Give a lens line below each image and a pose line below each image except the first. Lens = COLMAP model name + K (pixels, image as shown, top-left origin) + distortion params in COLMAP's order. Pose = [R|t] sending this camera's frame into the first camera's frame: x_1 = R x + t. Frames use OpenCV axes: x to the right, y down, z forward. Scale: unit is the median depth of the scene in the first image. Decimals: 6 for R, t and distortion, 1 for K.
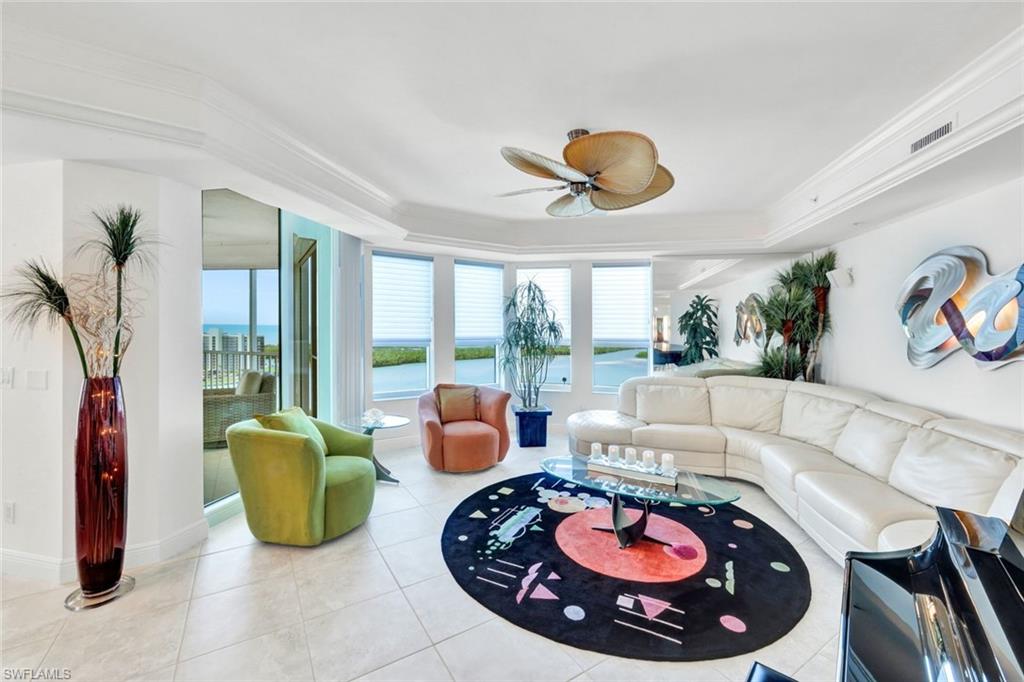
lens RADIAL K [[409.7, 0, 511.5], [0, 409.7, 326.6], [0, 0, 1]] dist [-0.000974, -0.000112]
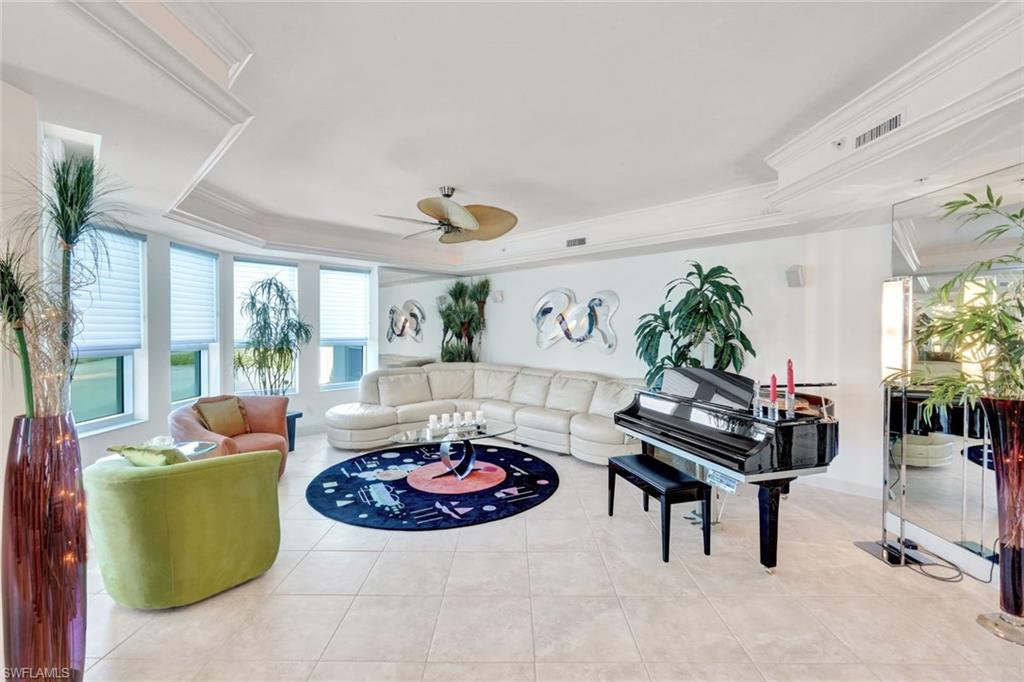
lens RADIAL K [[449.8, 0, 504.2], [0, 449.8, 327.8], [0, 0, 1]] dist [0.000478, 0.000068]
pose [[0.552983, -0.009646, 0.833136, -0.874249], [-0.002065, 0.999914, 0.012948, -0.022904], [-0.833190, -0.008881, 0.552916, -0.015017]]
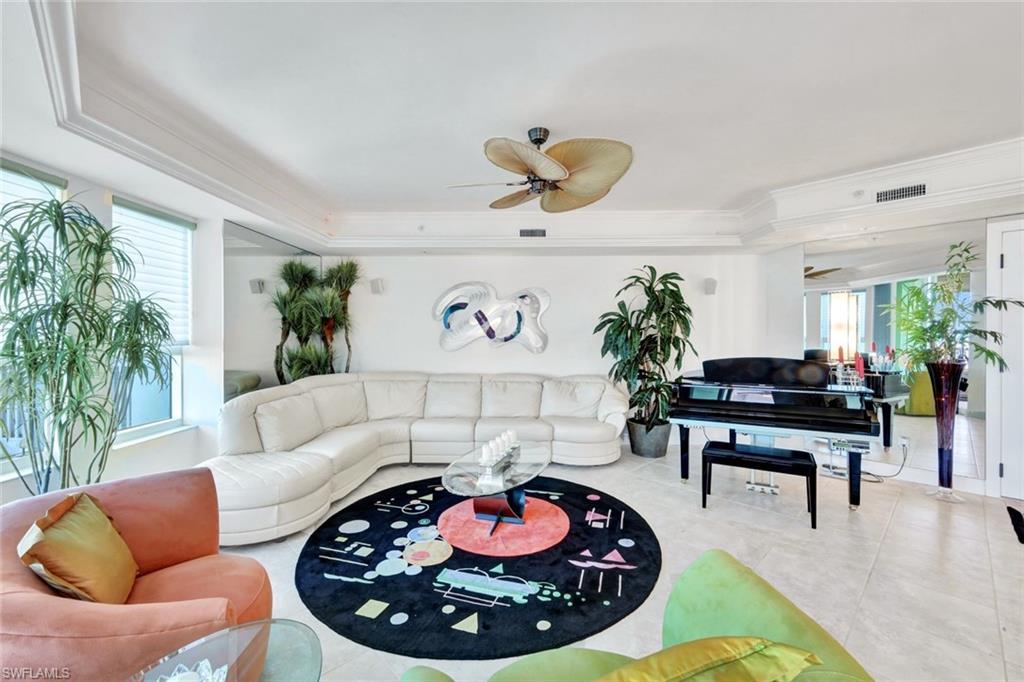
lens RADIAL K [[431.9, 0, 511.3], [0, 431.9, 330.5], [0, 0, 1]] dist [0.000697, 0.000018]
pose [[-0.198880, -0.007643, 0.979994, -0.768090], [-0.010308, 0.999931, 0.005707, 0.009301], [-0.979970, -0.008967, -0.198945, 1.120027]]
